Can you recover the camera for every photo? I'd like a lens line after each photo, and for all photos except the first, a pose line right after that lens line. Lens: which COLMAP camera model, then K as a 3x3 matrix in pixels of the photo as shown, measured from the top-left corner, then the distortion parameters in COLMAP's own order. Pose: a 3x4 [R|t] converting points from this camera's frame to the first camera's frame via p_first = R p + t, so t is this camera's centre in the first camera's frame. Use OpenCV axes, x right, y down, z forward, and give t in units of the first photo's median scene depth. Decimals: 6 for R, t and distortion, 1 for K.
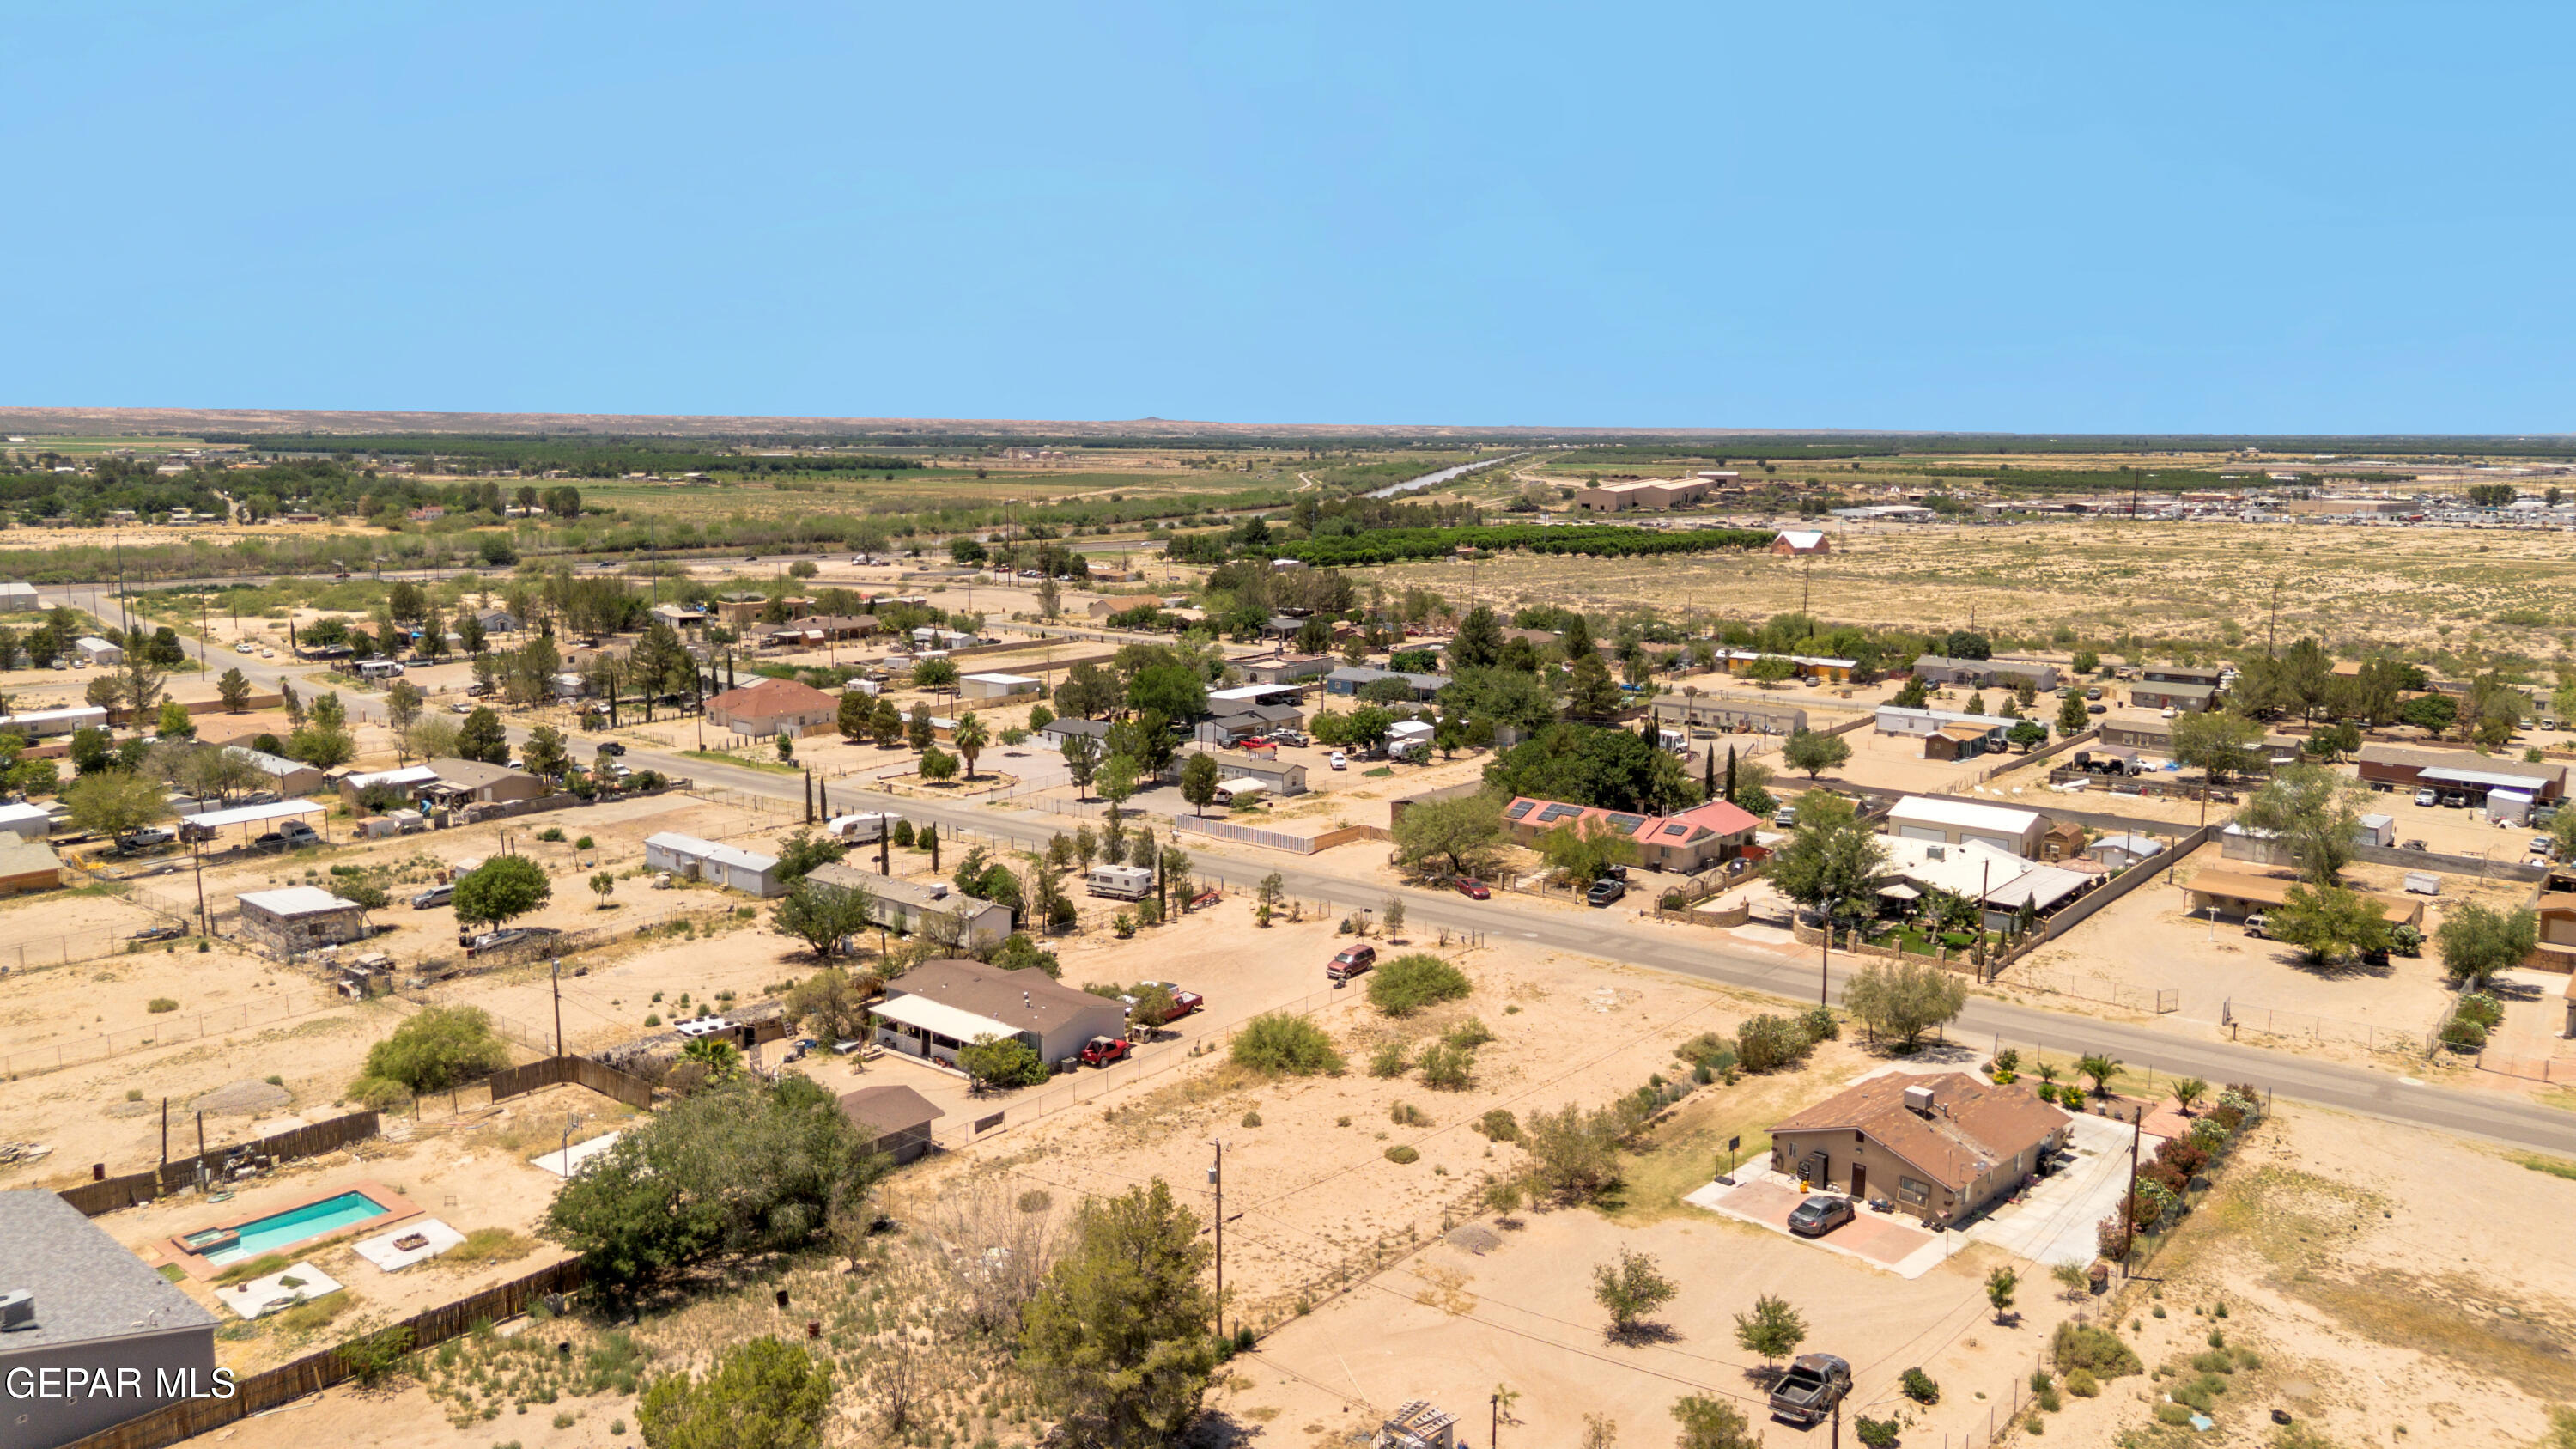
lens RADIAL K [[1815.5, 0, 1288.0], [0, 1815.5, 724.5], [0, 0, 1]] dist [0.090993, -0.111889]
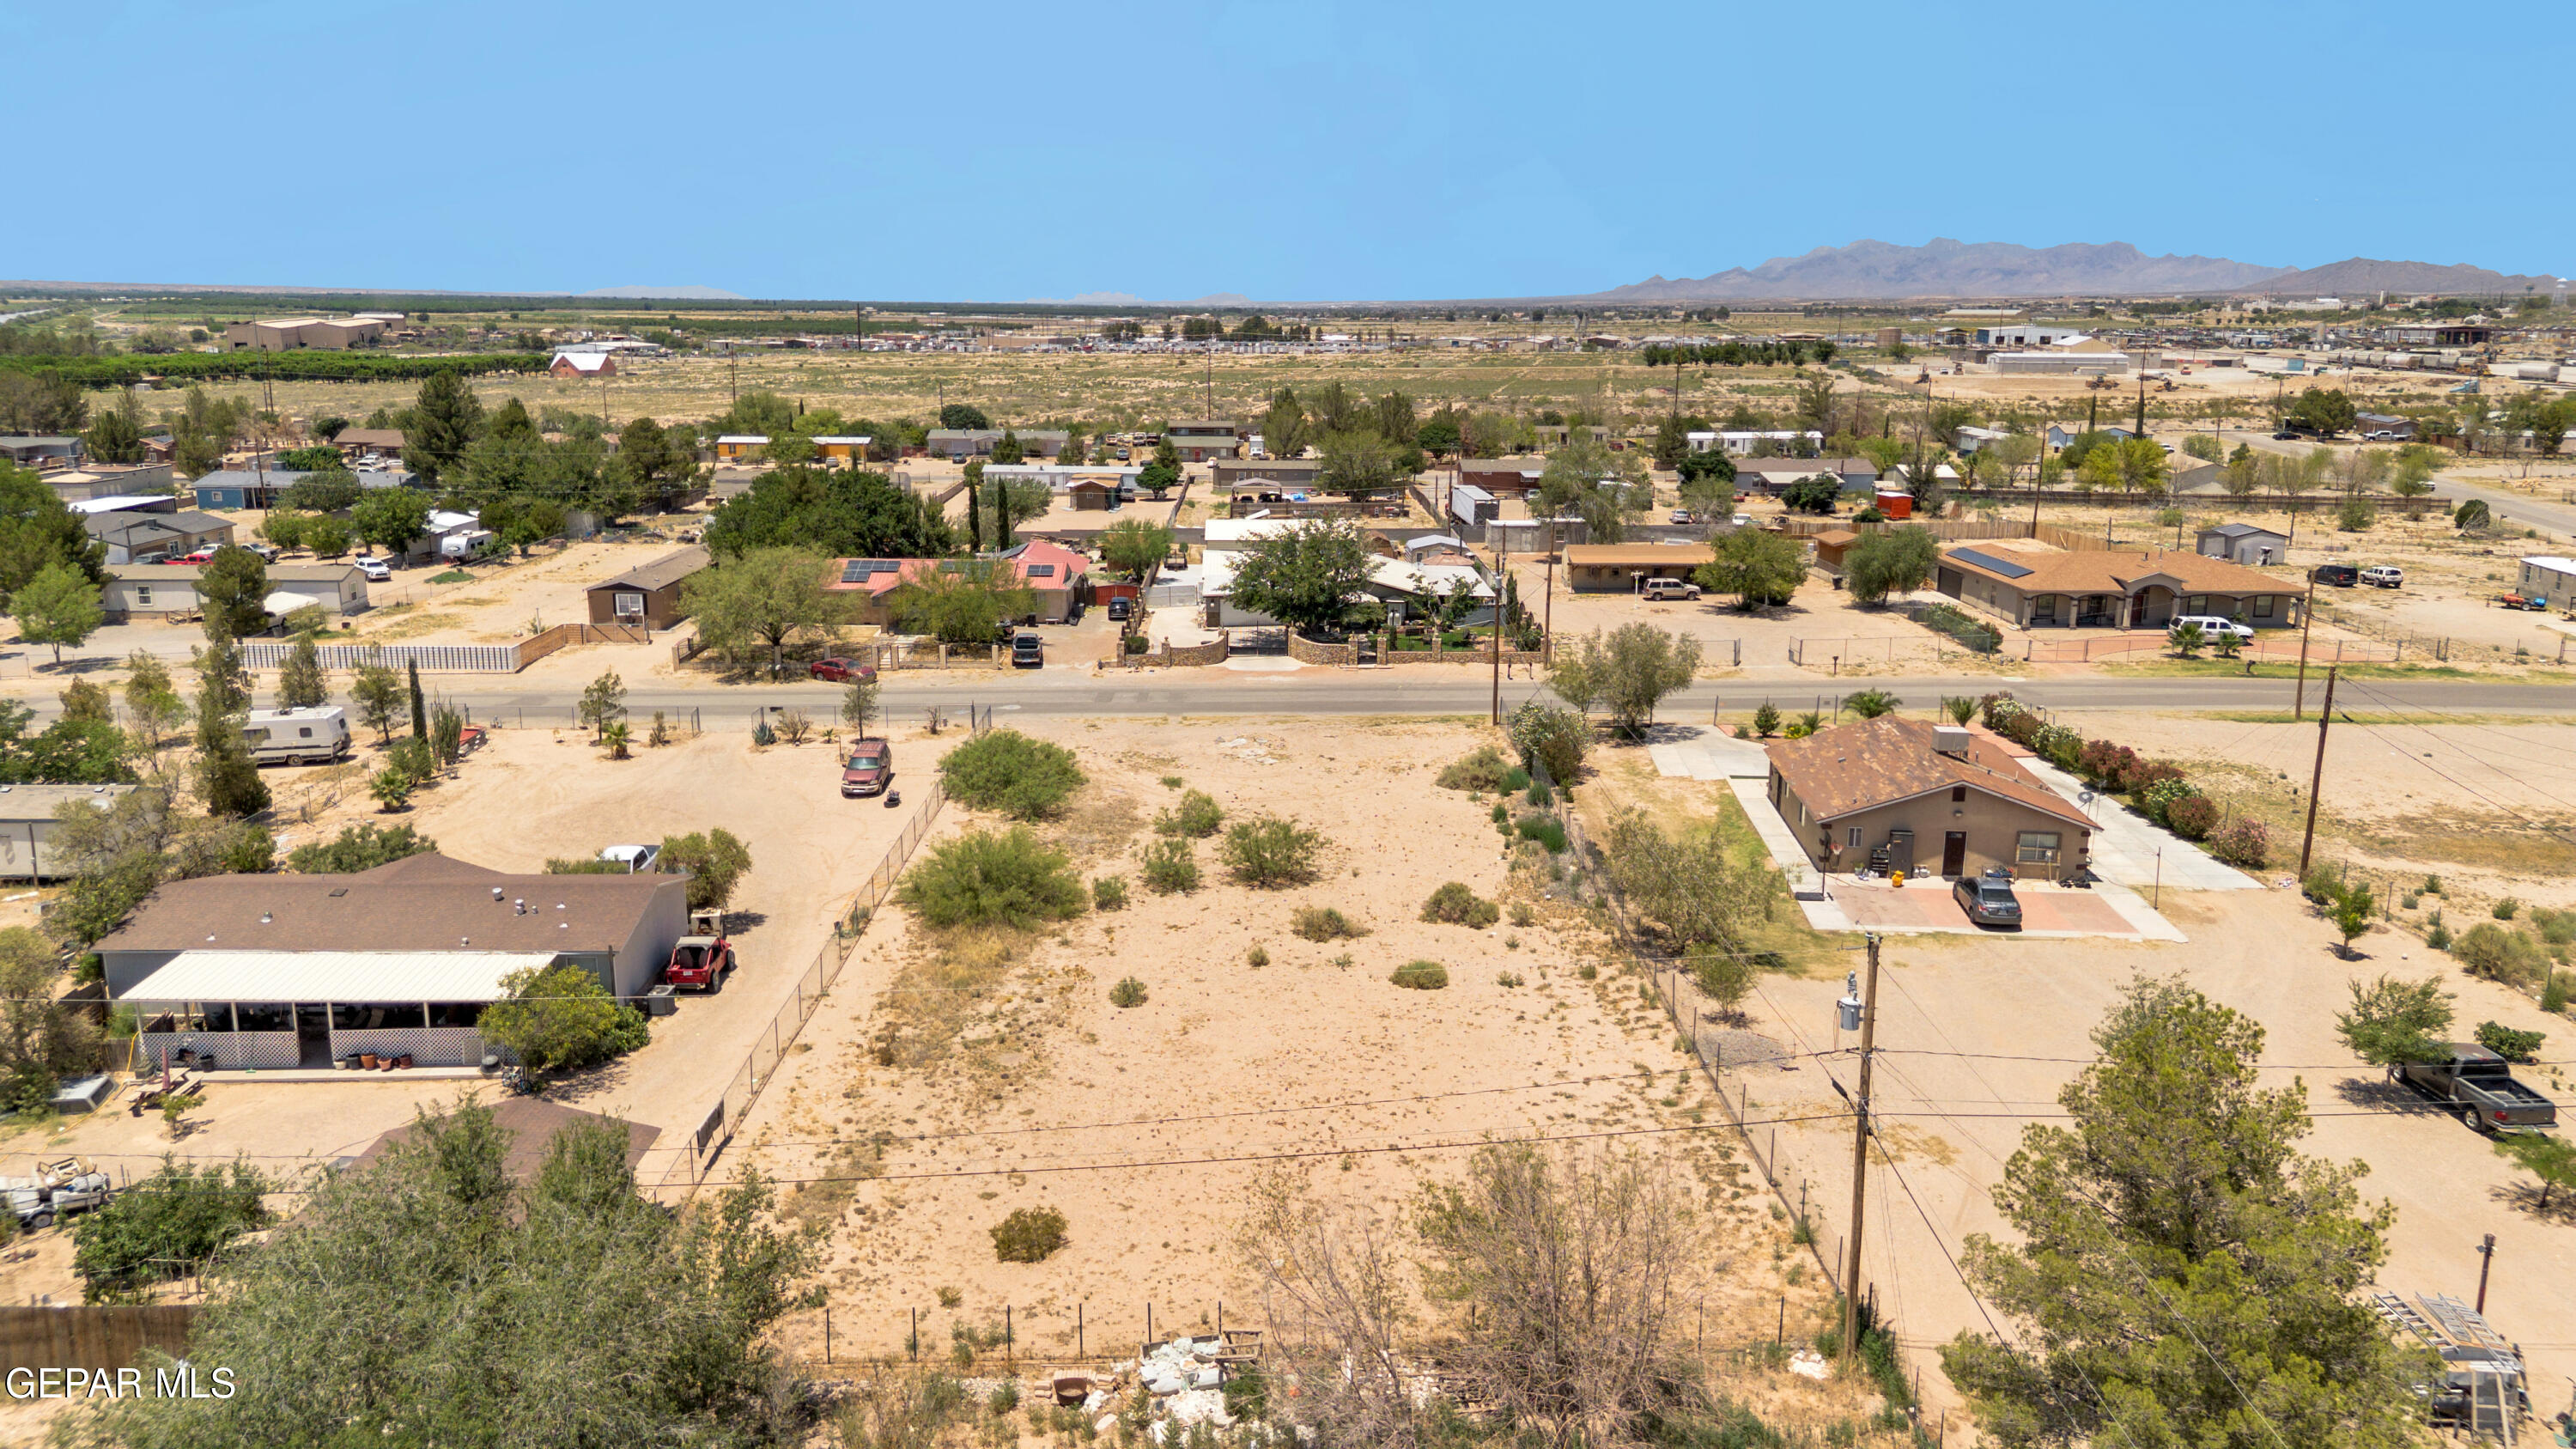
lens RADIAL K [[1818.6, 0, 1288.0], [0, 1818.6, 724.5], [0, 0, 1]] dist [0.068243, -0.066349]
pose [[0.758989, -0.144401, 0.634889, -0.270937], [0.099318, 0.989362, 0.106292, 0.066897], [-0.643484, -0.017618, 0.765257, 0.449407]]
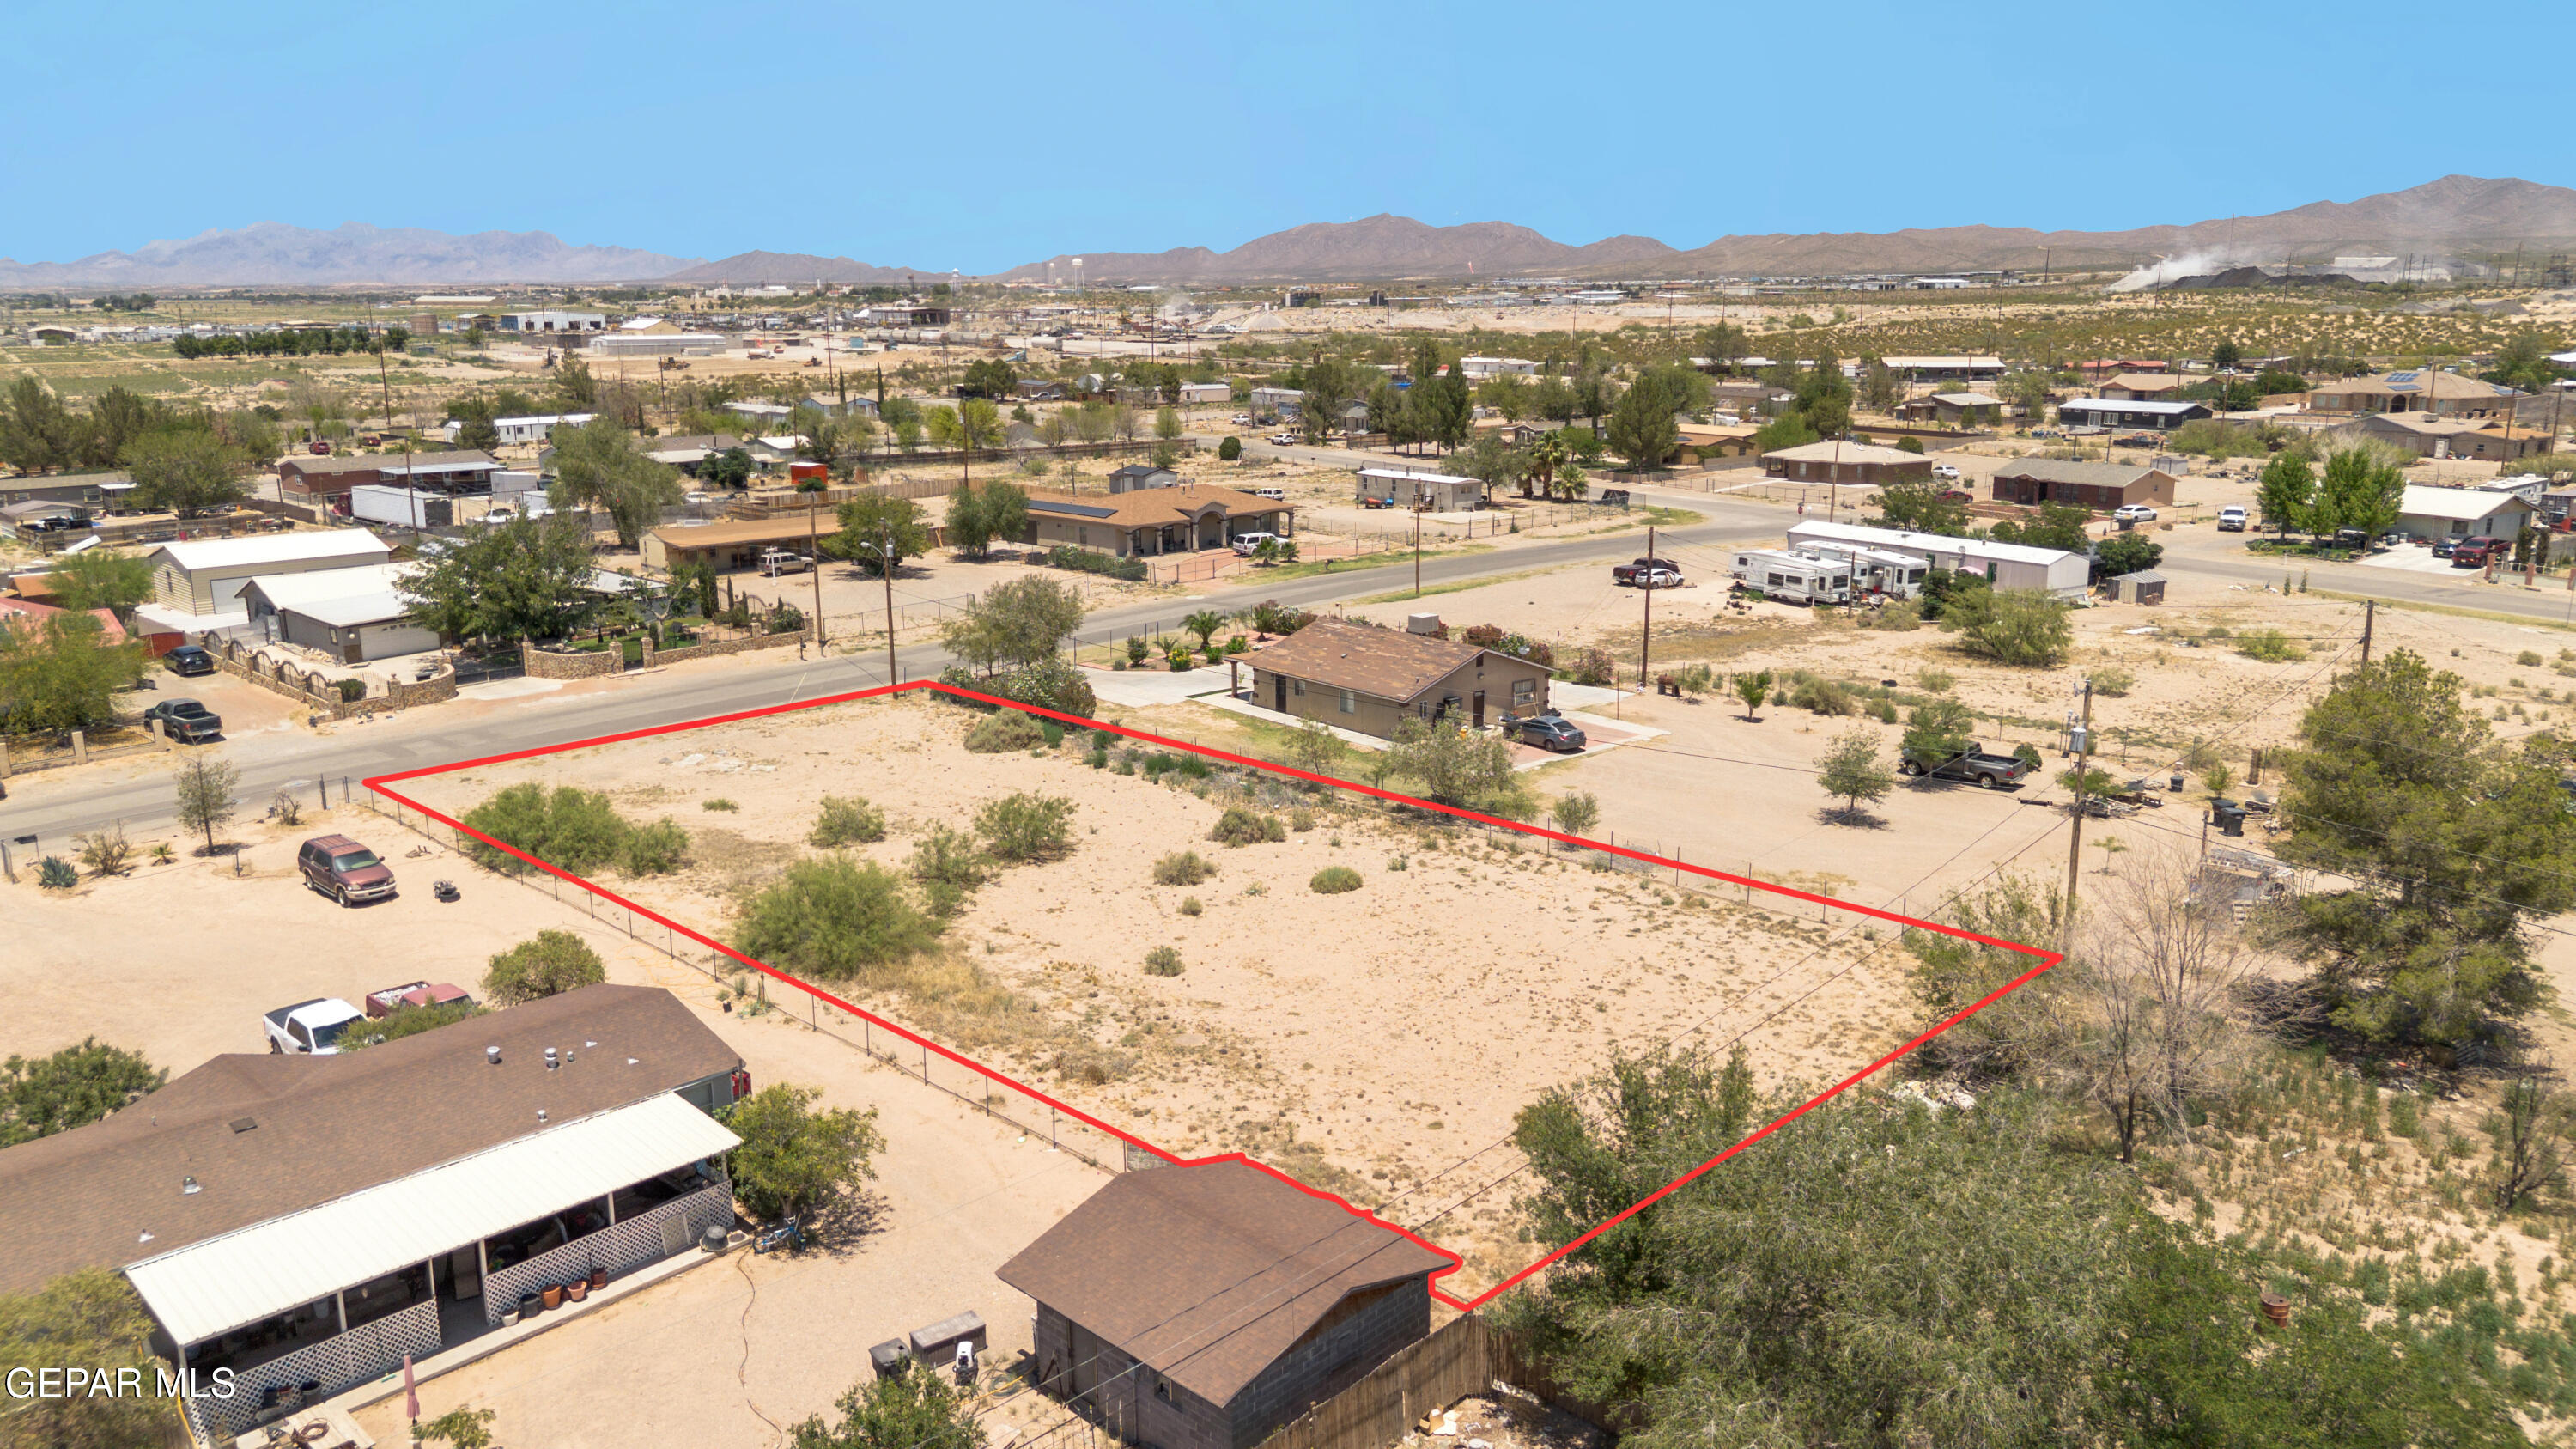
lens RADIAL K [[1815.5, 0, 1288.0], [0, 1815.5, 724.5], [0, 0, 1]] dist [0.090993, -0.111889]
pose [[0.074552, -0.232454, 0.969746, -0.437524], [0.163126, 0.962196, 0.218104, 0.030046], [-0.983784, 0.141931, 0.109653, 0.742285]]
